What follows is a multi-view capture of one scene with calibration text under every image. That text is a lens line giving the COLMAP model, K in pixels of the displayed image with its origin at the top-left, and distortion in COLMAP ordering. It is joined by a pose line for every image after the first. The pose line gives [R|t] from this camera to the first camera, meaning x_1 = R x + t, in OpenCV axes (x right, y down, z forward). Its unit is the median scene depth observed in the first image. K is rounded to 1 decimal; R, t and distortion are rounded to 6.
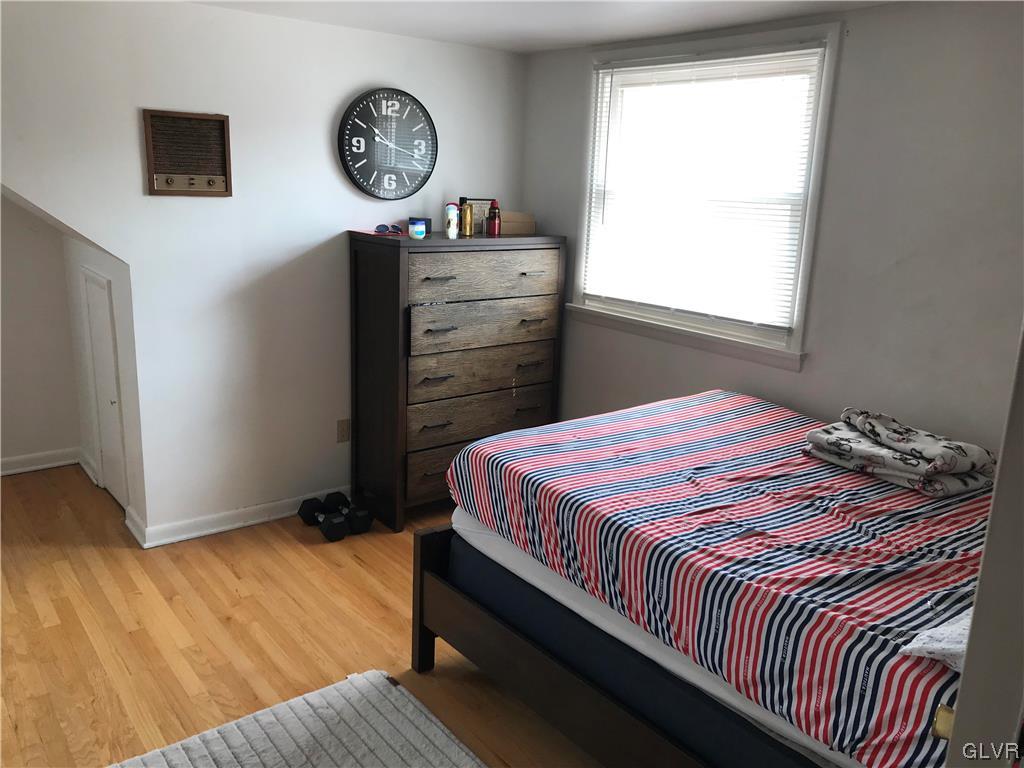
lens RADIAL K [[844.2, 0, 512.0], [0, 844.2, 384.0], [0, 0, 1]] dist [0.050312, -0.009422]
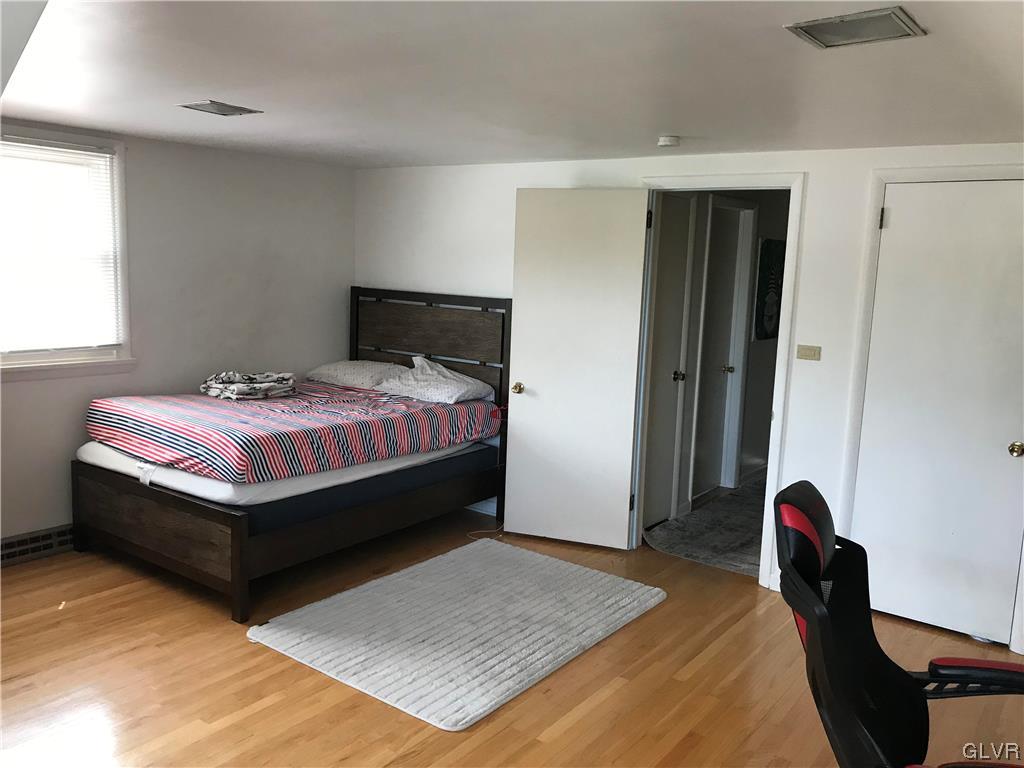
lens RADIAL K [[844.2, 0, 512.0], [0, 844.2, 384.0], [0, 0, 1]] dist [0.050312, -0.009422]
pose [[-0.262886, -0.168987, 0.949913, -1.320823], [0.209247, 0.951124, 0.227110, -0.205252], [-0.941864, 0.258470, -0.214677, 0.767603]]
